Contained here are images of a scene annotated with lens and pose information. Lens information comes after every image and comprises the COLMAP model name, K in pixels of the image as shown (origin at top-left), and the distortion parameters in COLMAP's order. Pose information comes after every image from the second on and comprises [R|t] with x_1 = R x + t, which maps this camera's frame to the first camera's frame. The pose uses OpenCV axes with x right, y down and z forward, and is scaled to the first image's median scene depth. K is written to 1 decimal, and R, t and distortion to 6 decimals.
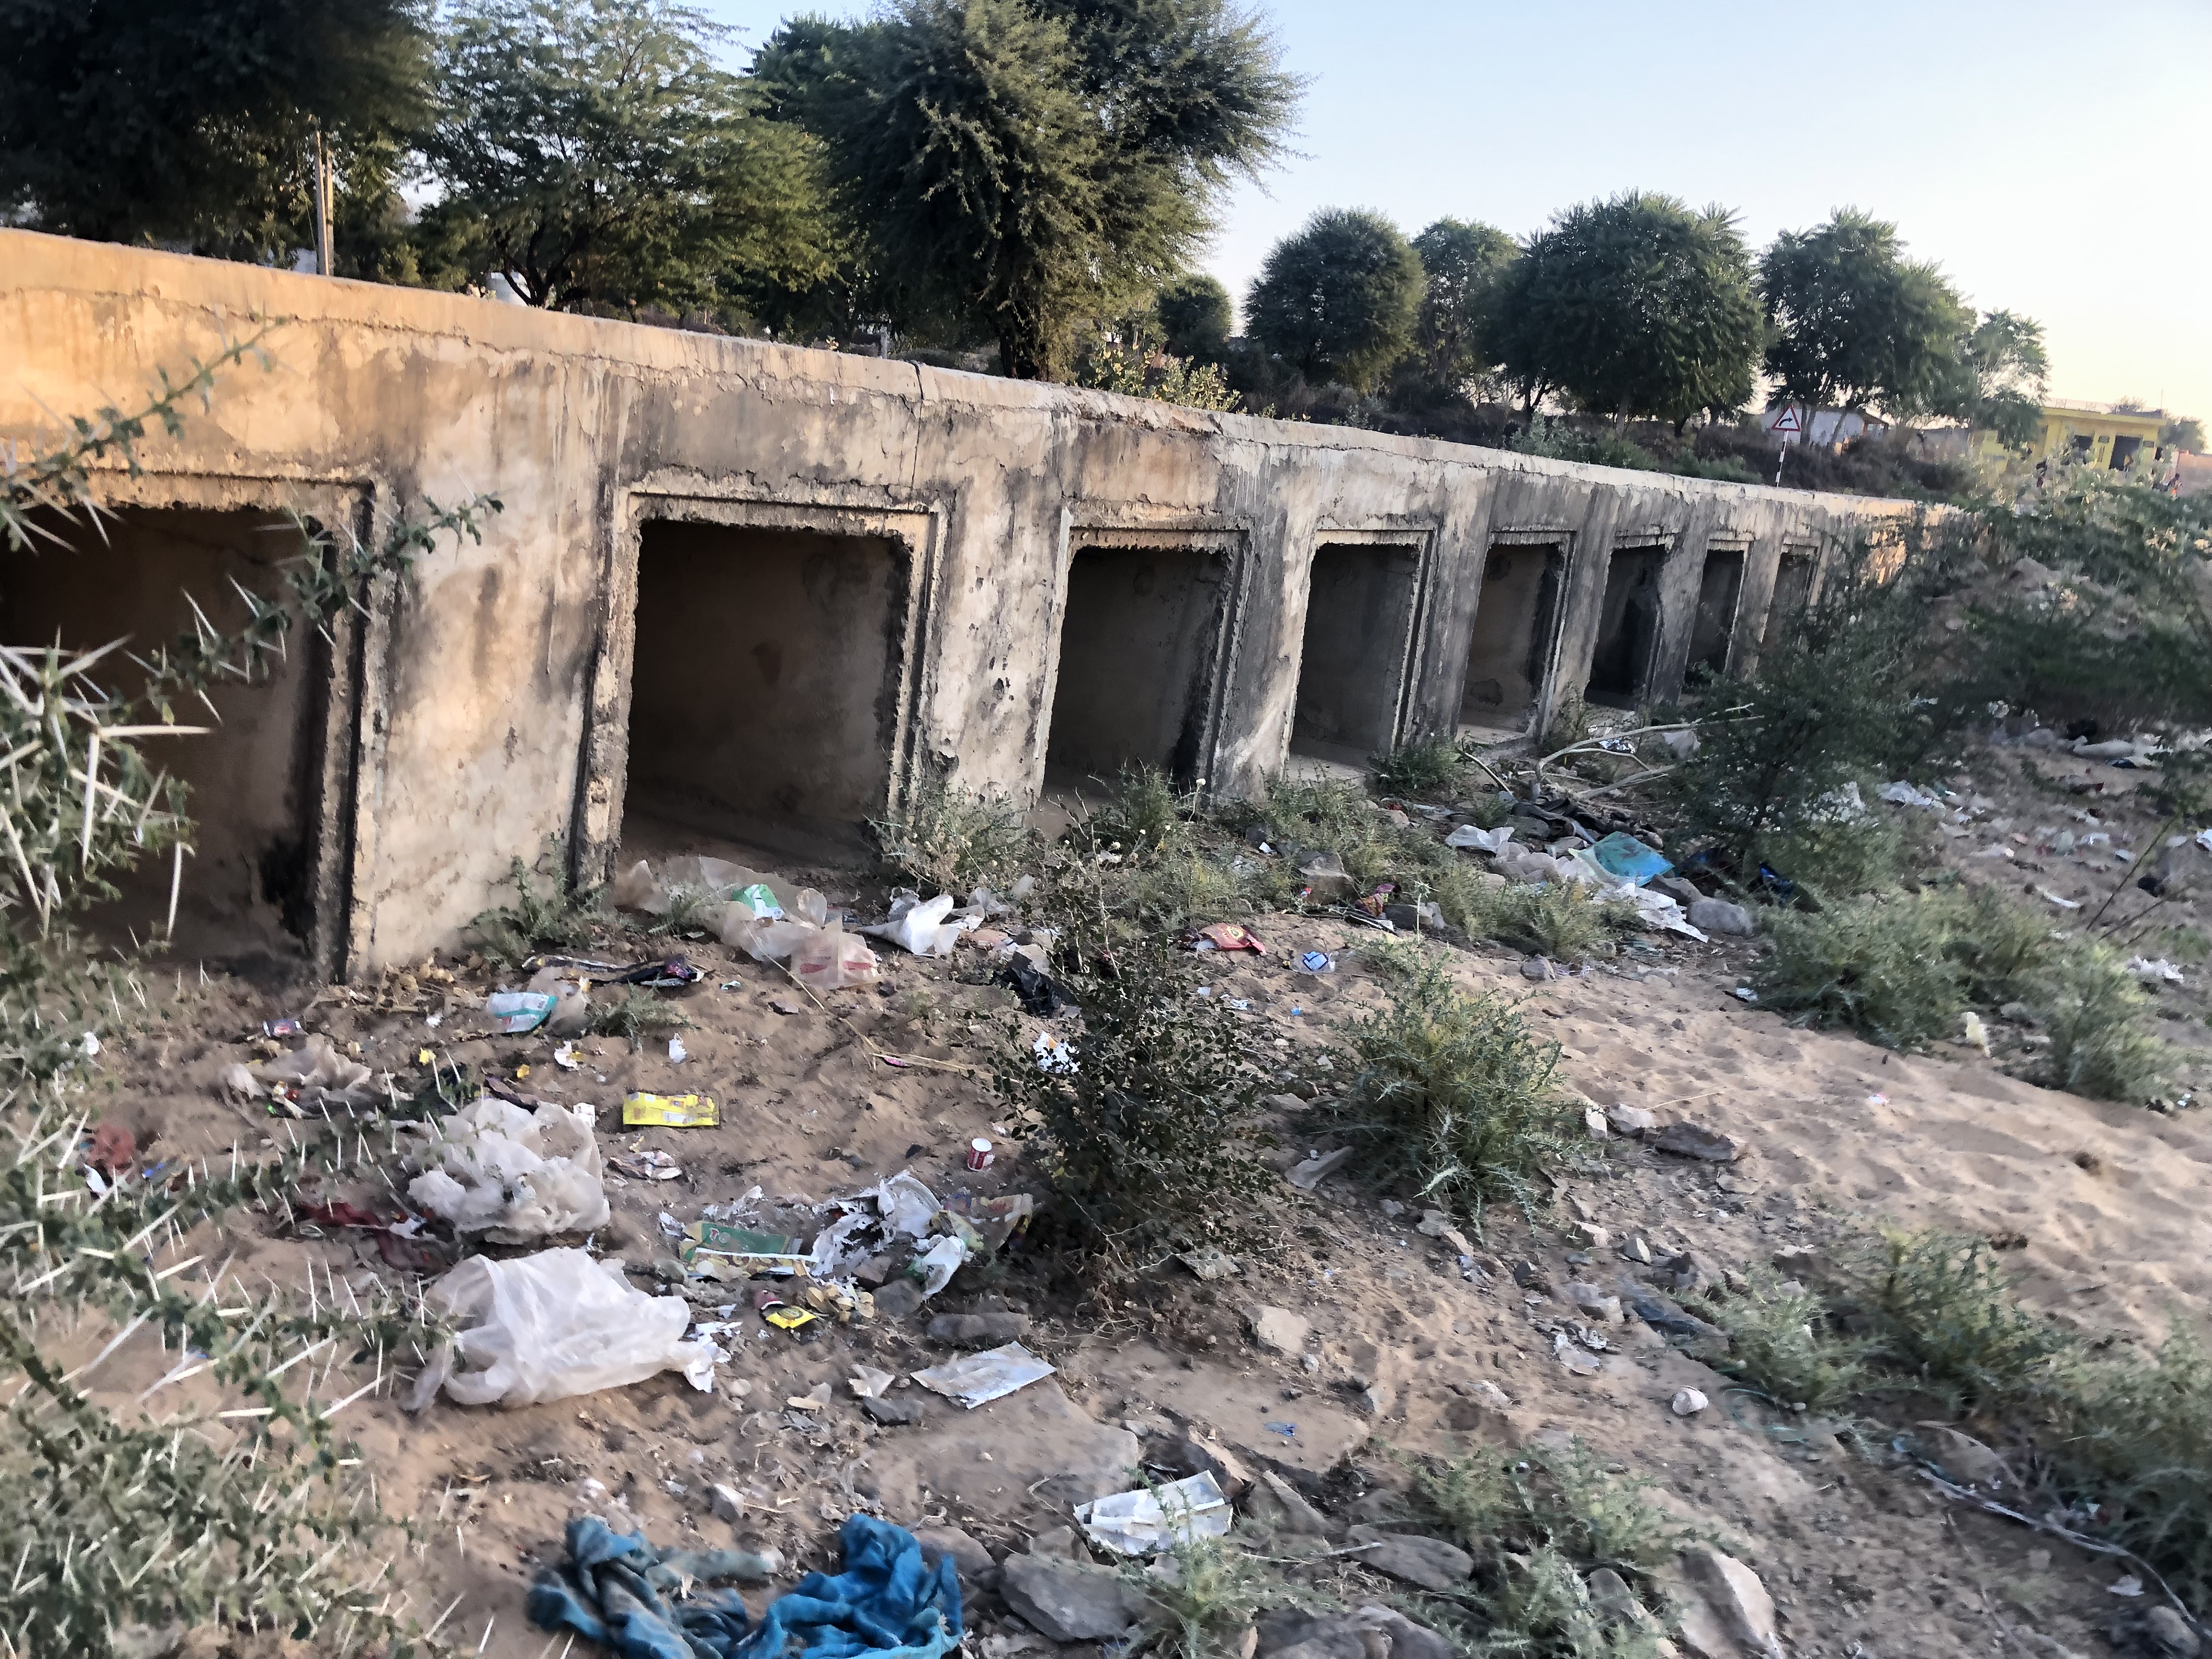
lens RADIAL K [[1812.9, 0, 1077.7], [0, 1812.9, 828.5], [0, 0, 1]] dist [0.030417, -0.027551]
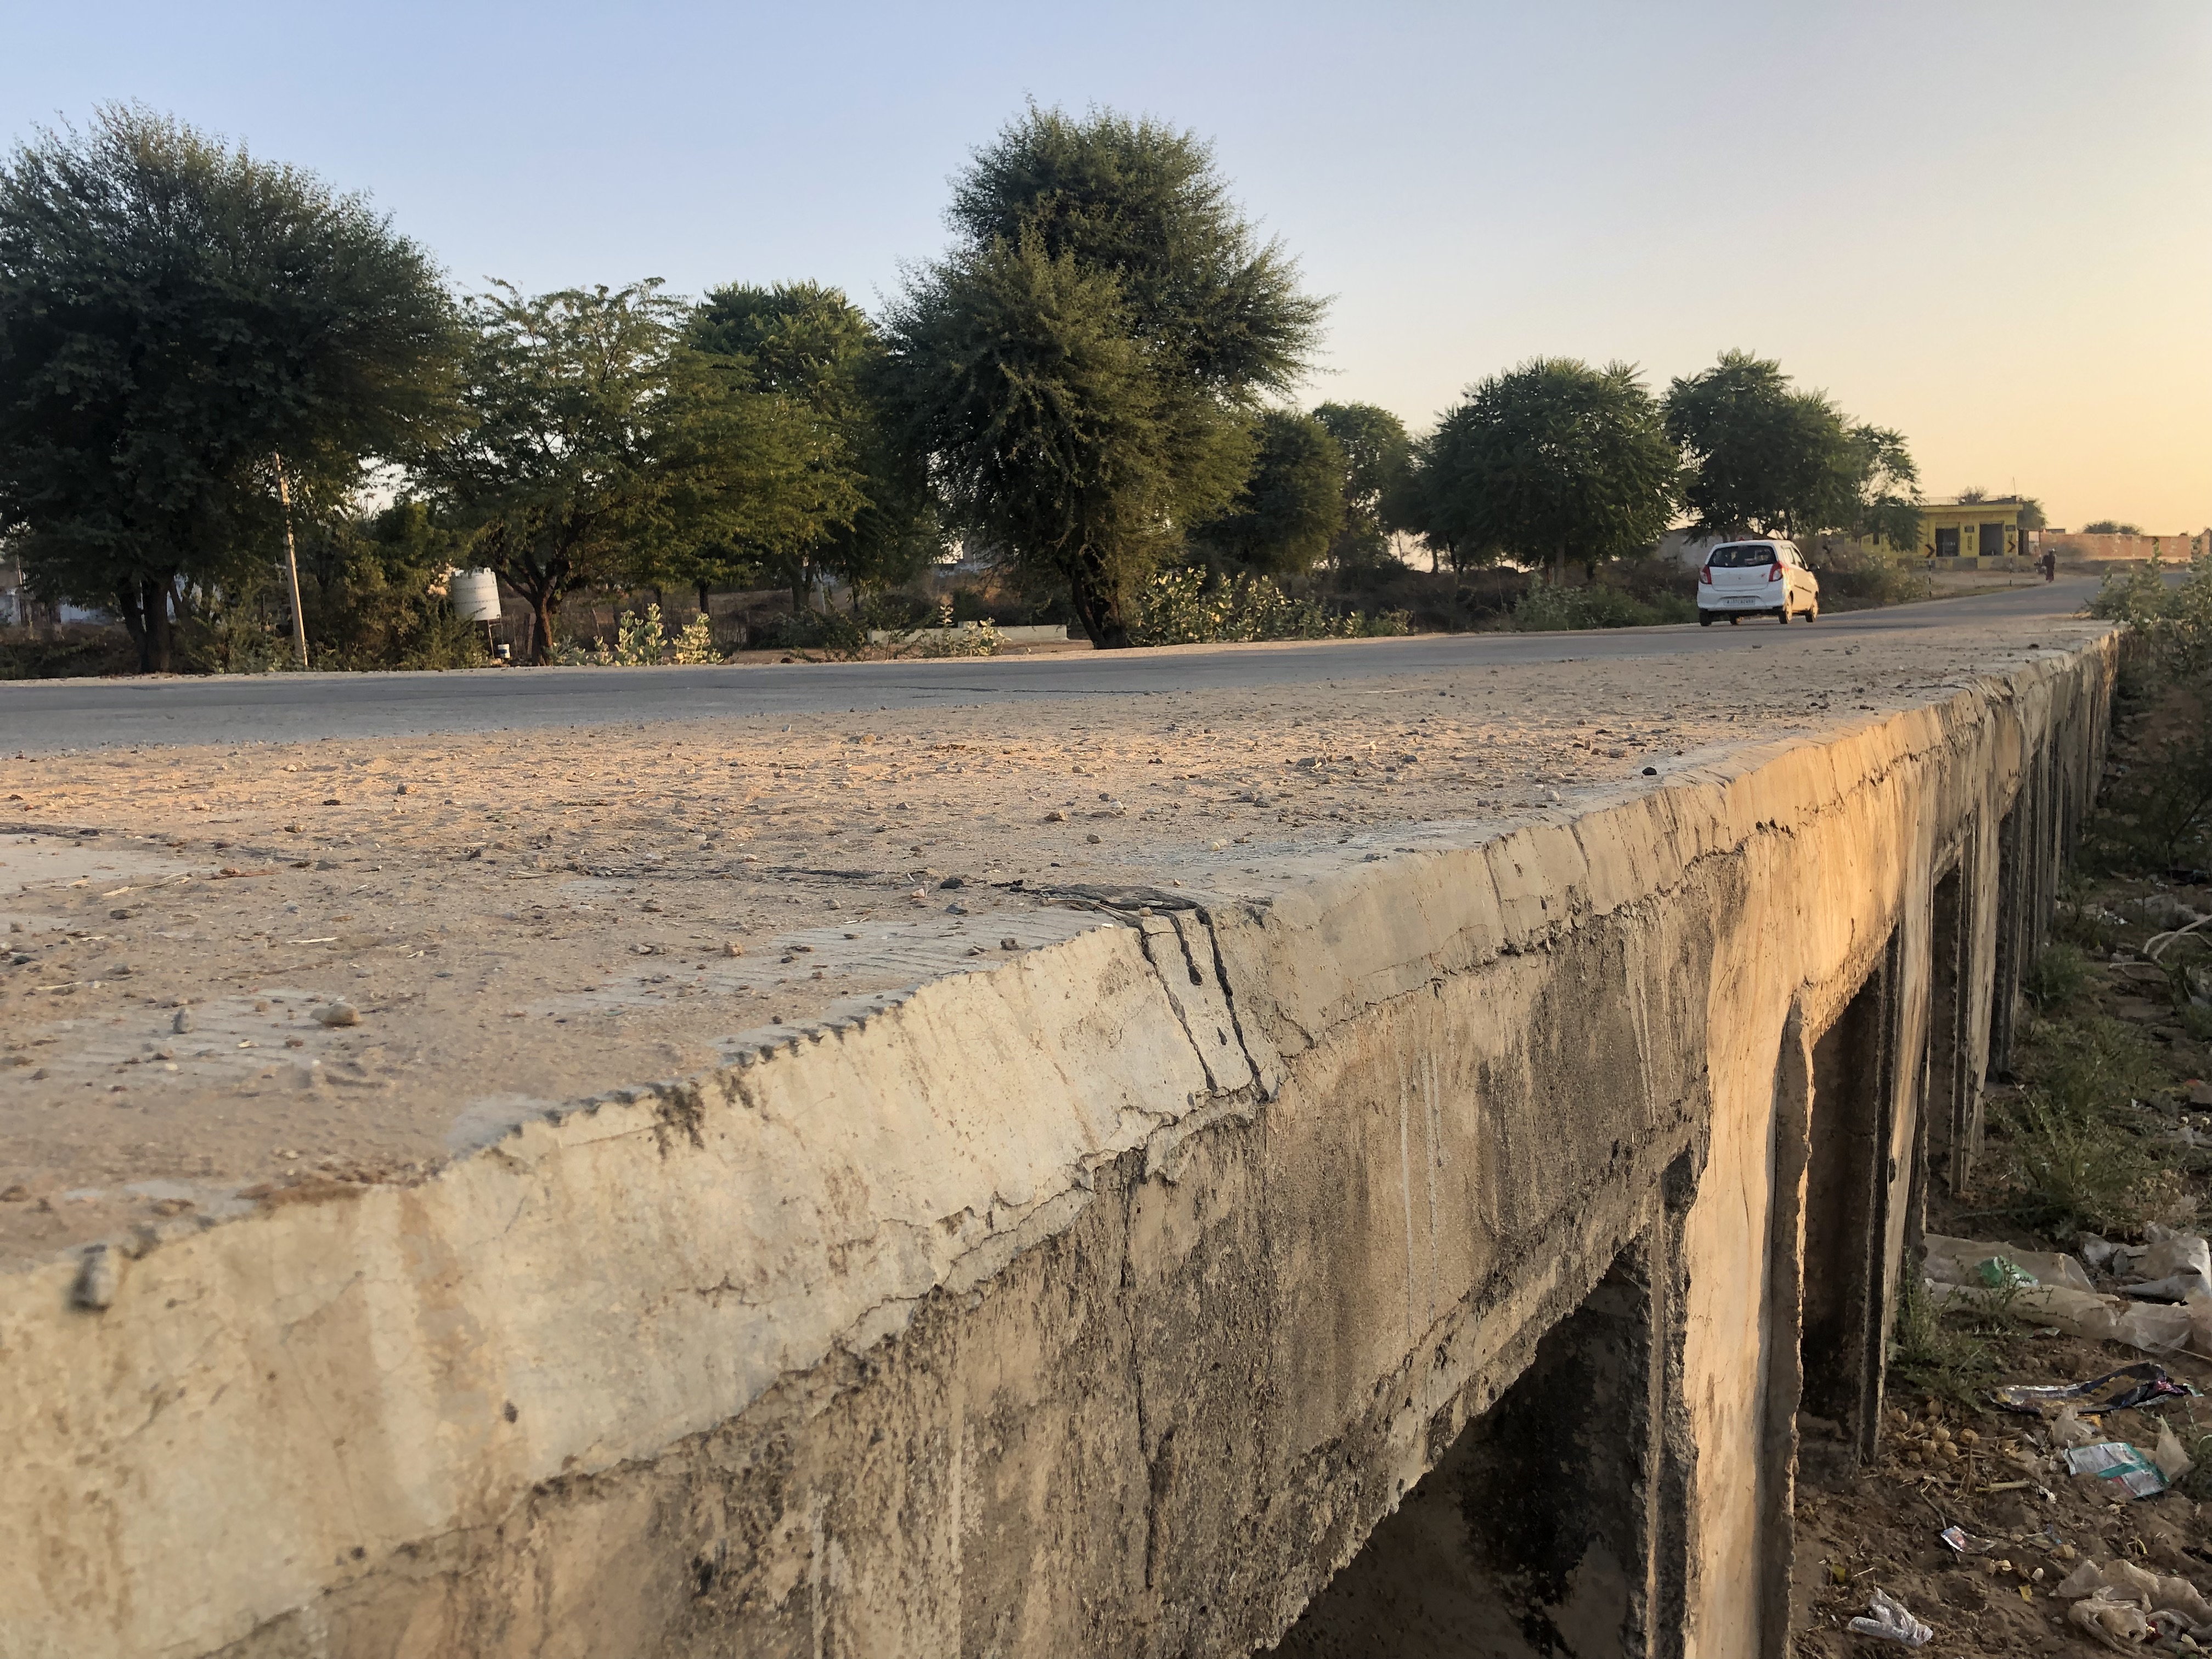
lens RADIAL K [[1812.9, 0, 1126.1], [0, 1812.9, 815.6], [0, 0, 1]] dist [0.030417, -0.027551]
pose [[0.987335, -0.137119, 0.079796, -0.589833], [0.145296, 0.983503, -0.107751, -0.139192], [-0.063705, 0.117981, 0.990970, 0.058730]]
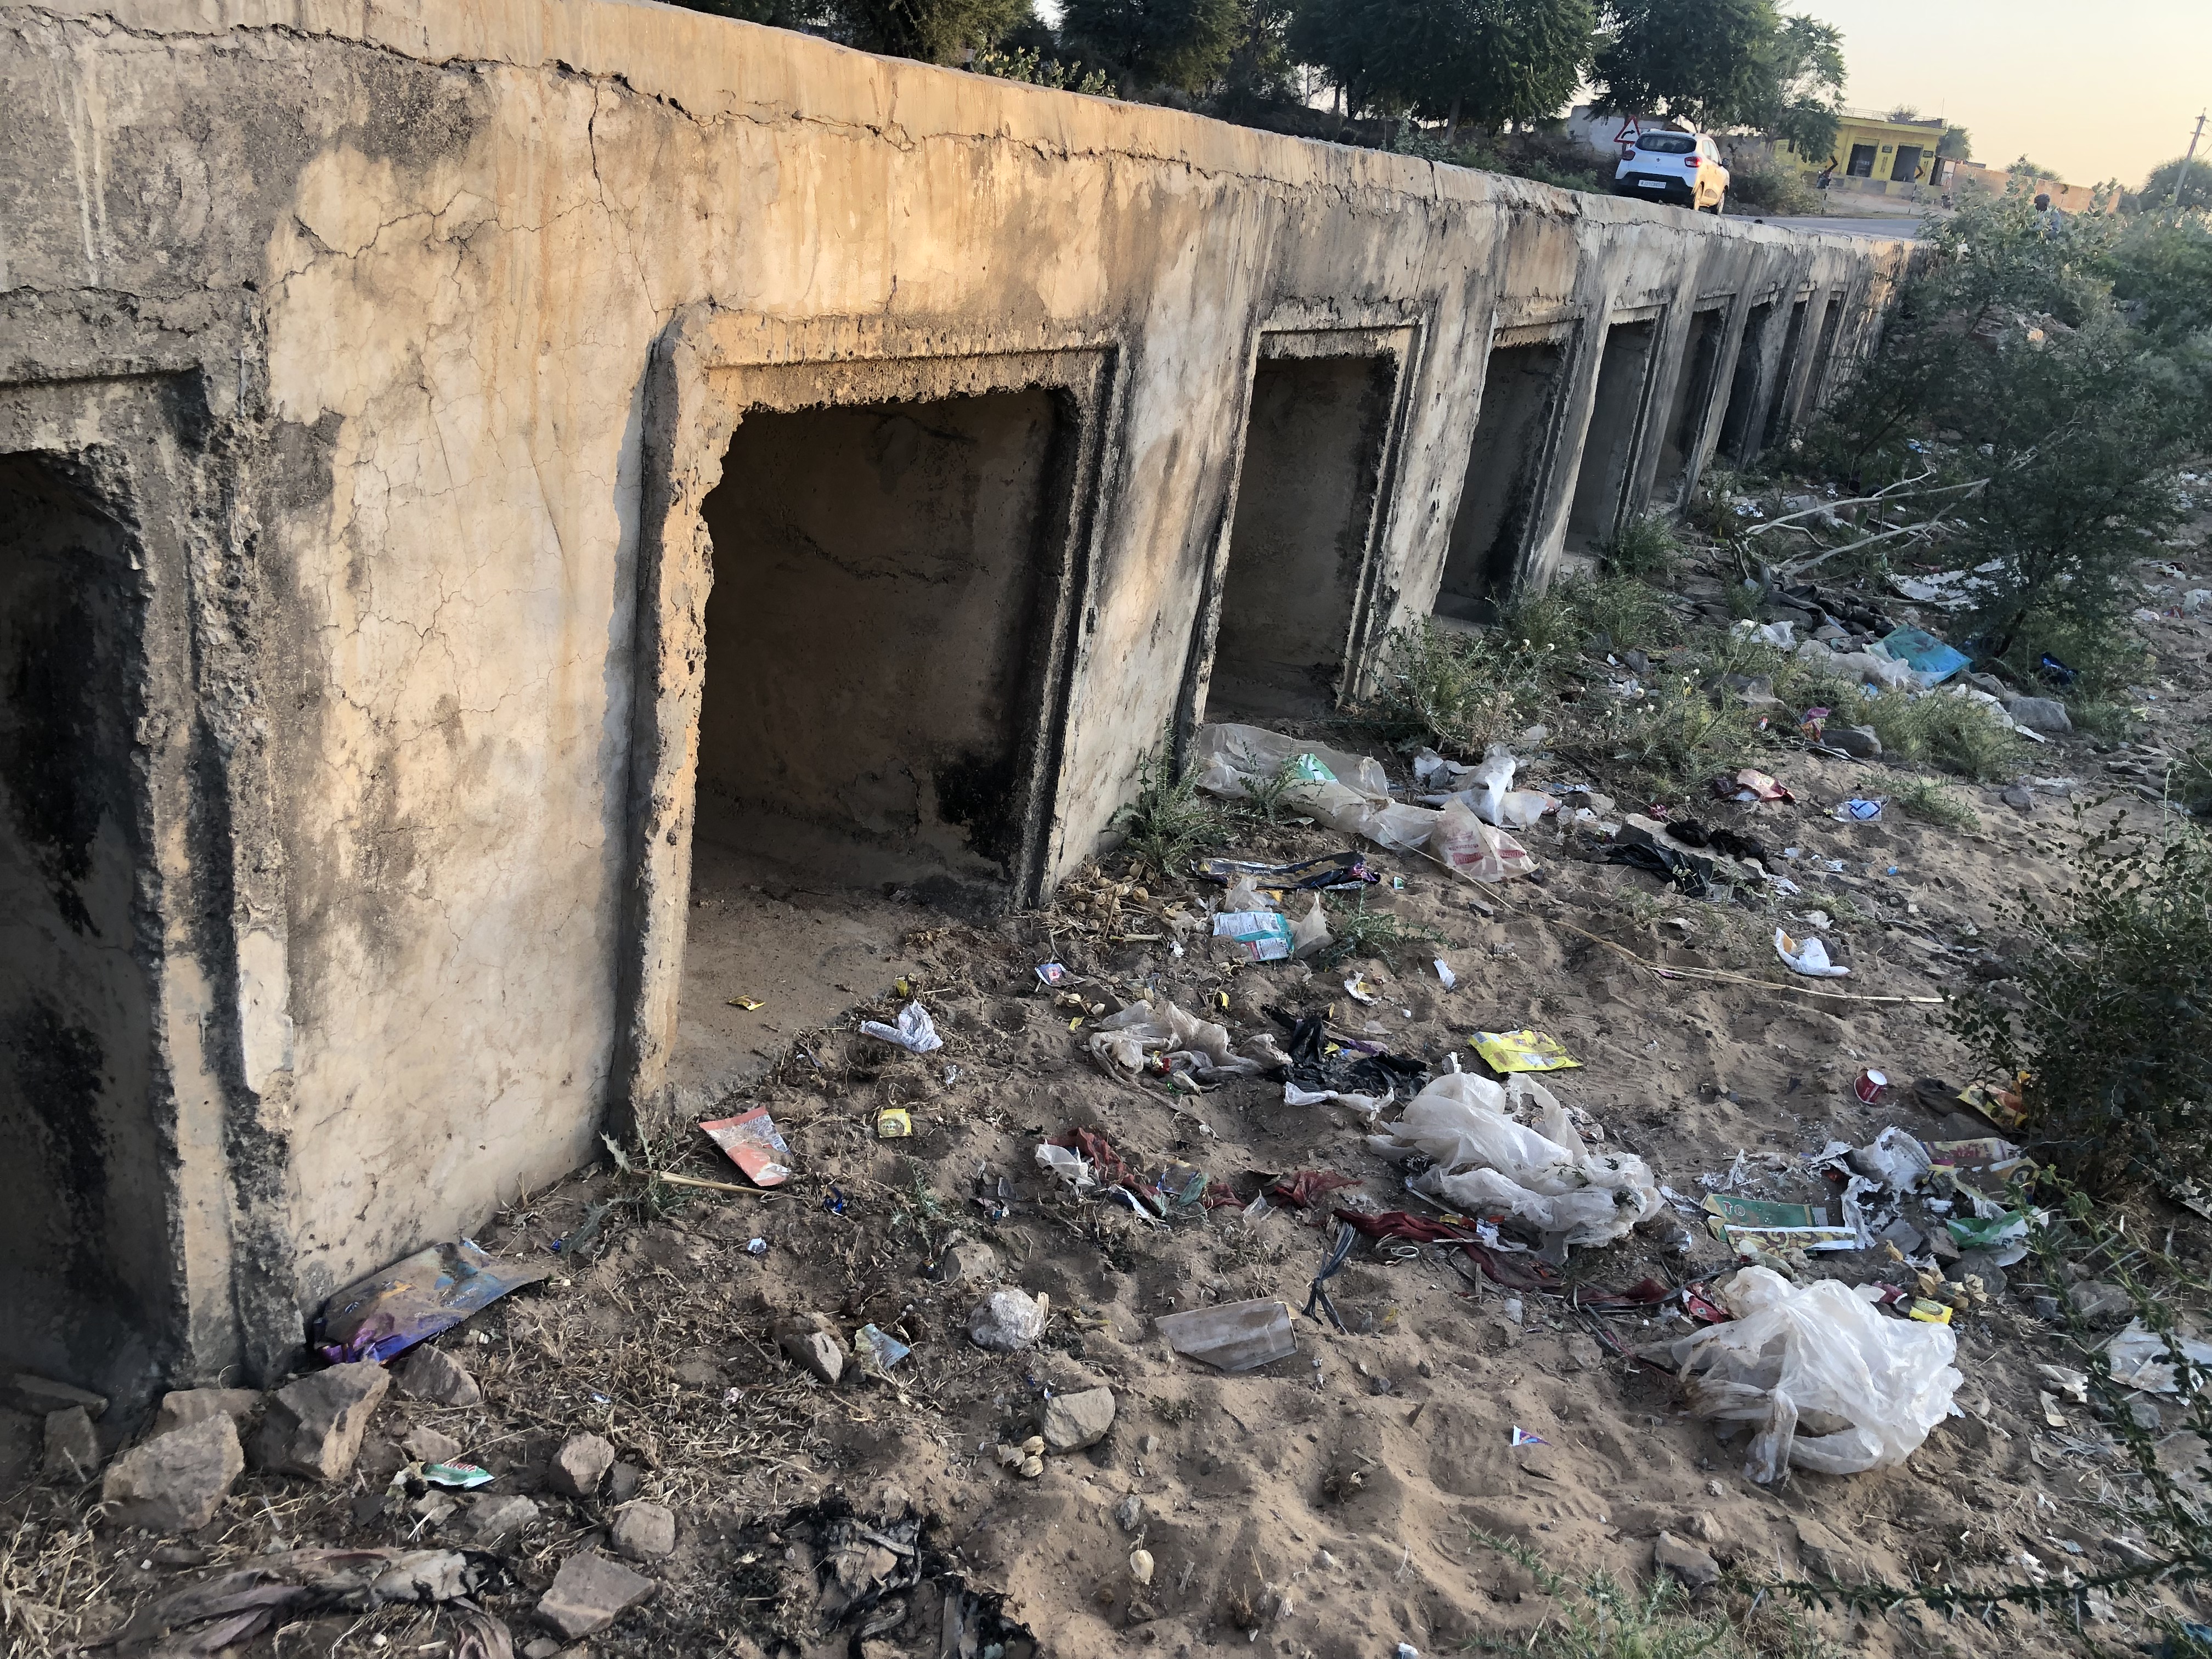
lens RADIAL K [[1812.9, 0, 1092.1], [0, 1812.9, 821.0], [0, 0, 1]] dist [0.030417, -0.027551]
pose [[0.991626, -0.038098, 0.123396, -0.356594], [0.019439, 0.988641, 0.149032, -0.066642], [-0.127672, -0.145385, 0.981103, 0.087984]]
